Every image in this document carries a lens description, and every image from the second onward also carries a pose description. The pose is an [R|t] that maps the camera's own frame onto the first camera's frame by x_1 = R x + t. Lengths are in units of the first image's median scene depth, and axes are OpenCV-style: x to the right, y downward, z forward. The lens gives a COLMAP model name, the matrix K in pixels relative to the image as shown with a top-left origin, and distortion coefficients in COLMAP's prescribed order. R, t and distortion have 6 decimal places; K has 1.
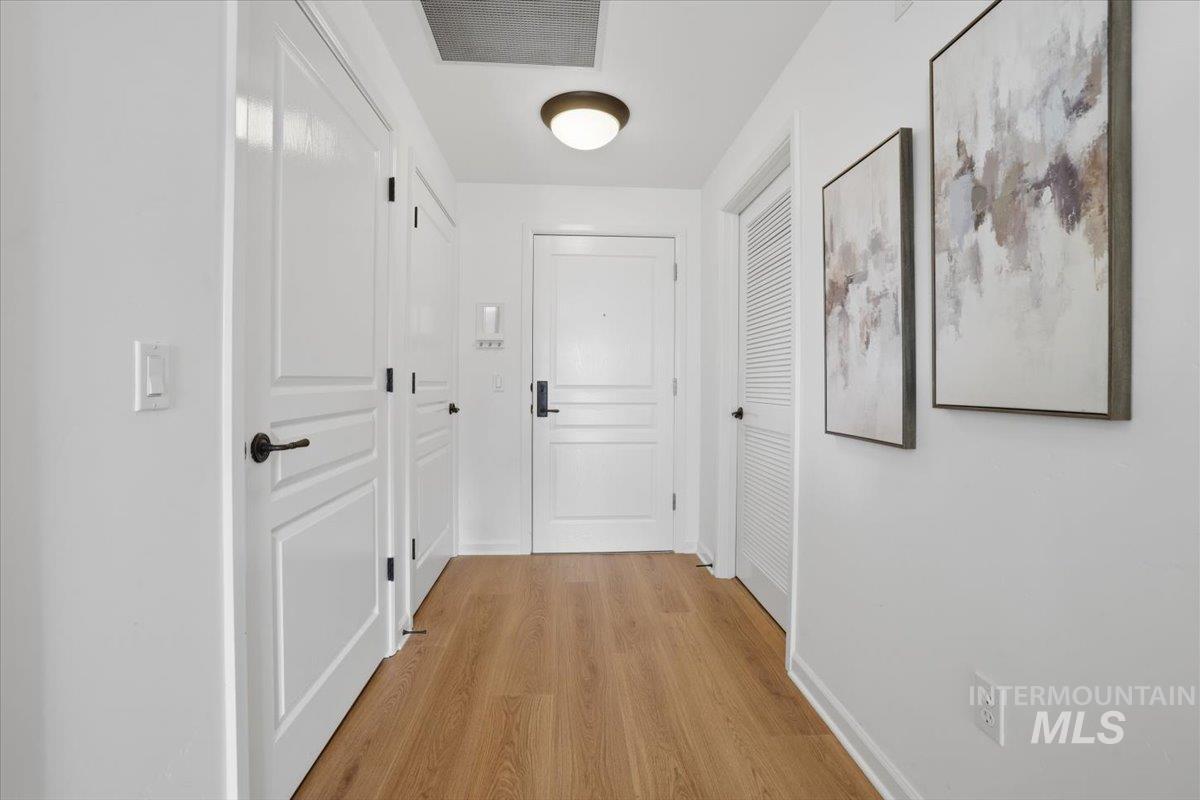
lens RADIAL K [[524.4, 0, 598.4], [0, 524.4, 394.0], [0, 0, 1]] dist [-0.028434, 0.006301]
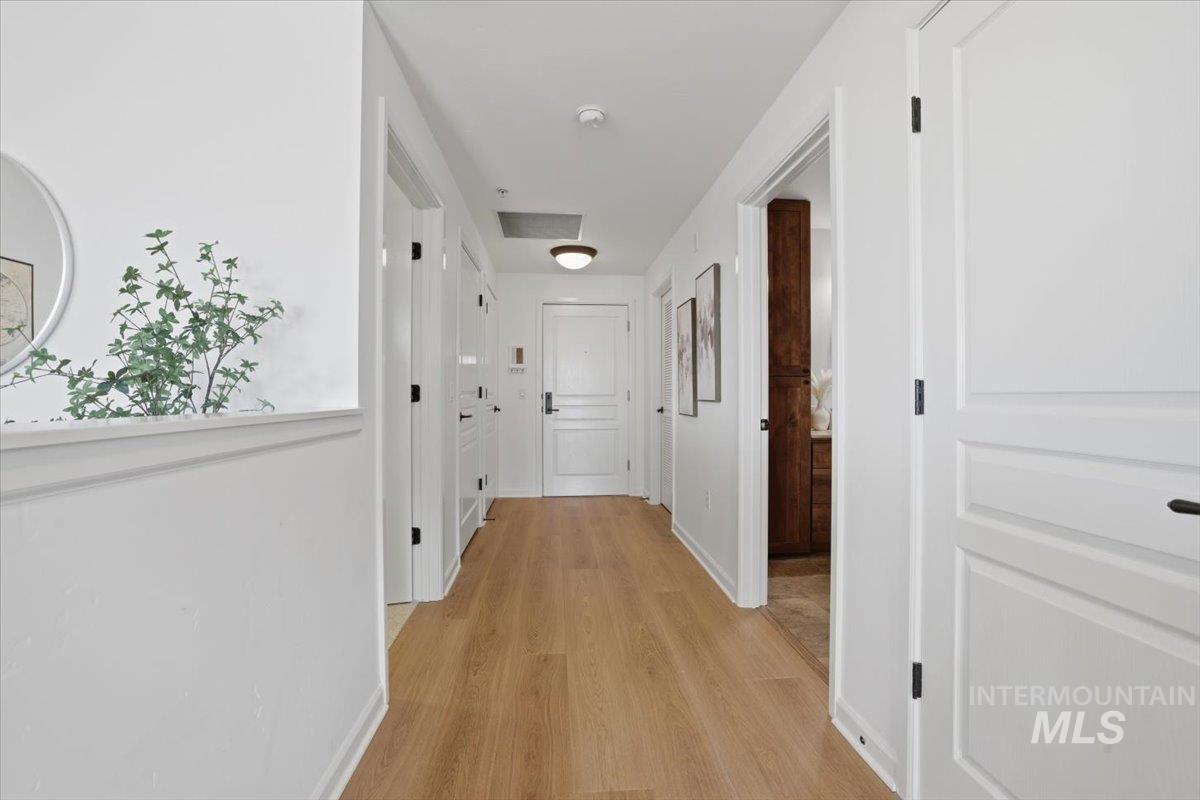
lens RADIAL K [[524.4, 0, 597.0], [0, 524.4, 400.5], [0, 0, 1]] dist [-0.028434, 0.006301]
pose [[0.999791, -0.006159, 0.019503, 0.016700], [0.006330, 0.999942, -0.008750, 0.018904], [-0.019448, 0.008871, 0.999772, -0.776288]]
